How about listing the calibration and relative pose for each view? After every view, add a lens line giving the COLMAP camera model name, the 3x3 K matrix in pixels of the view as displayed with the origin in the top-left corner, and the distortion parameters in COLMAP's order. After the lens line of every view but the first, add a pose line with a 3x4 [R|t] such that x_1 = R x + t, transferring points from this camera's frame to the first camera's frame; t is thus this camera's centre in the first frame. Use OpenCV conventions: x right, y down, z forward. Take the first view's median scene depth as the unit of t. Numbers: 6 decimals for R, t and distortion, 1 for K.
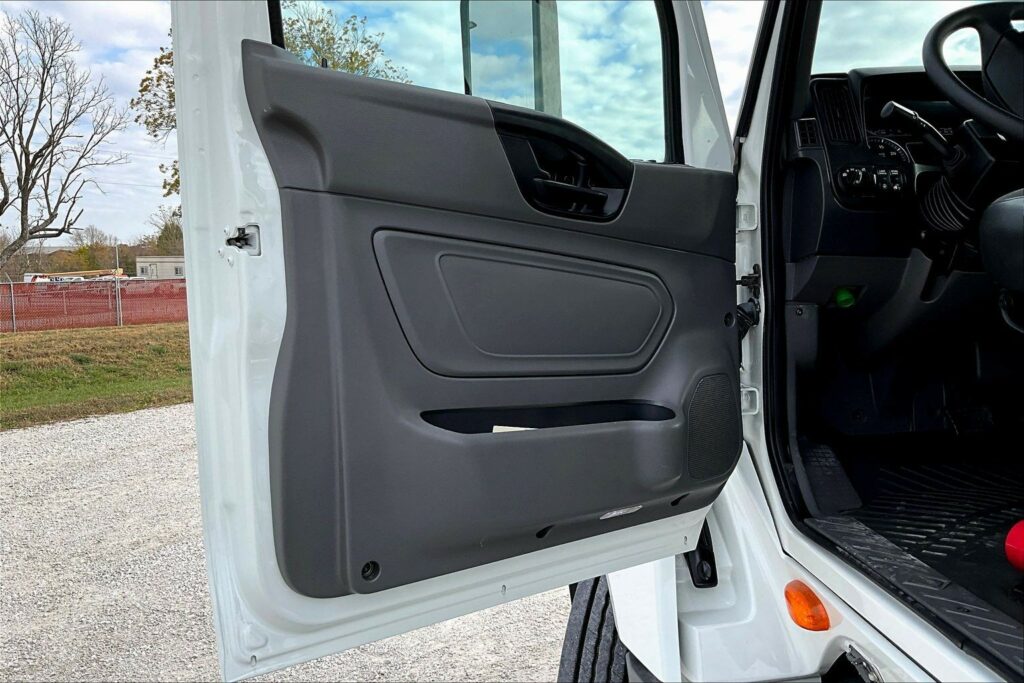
lens RADIAL K [[845.2, 0, 512.0], [0, 845.2, 341.5], [0, 0, 1]] dist [0.122462, -0.251636]
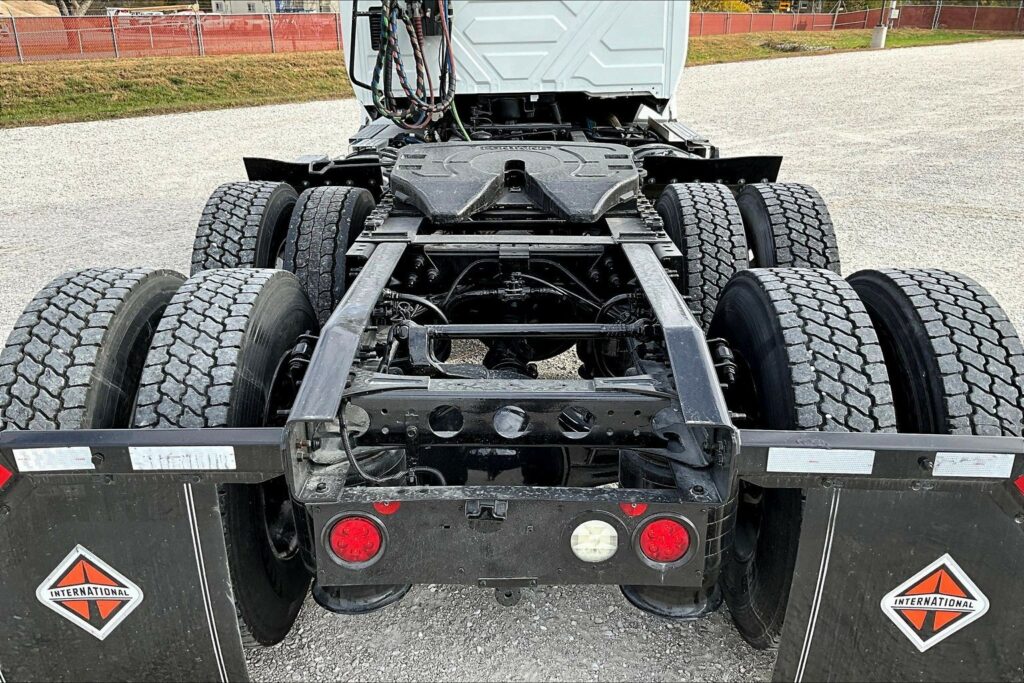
lens RADIAL K [[842.1, 0, 532.8], [0, 842.1, 338.9], [0, 0, 1]] dist [0.106822, -0.216205]
pose [[0.996981, 0.049442, -0.059863, 0.099980], [-0.030968, 0.960268, 0.277355, 0.017913], [0.071197, -0.274664, 0.958901, -0.234241]]
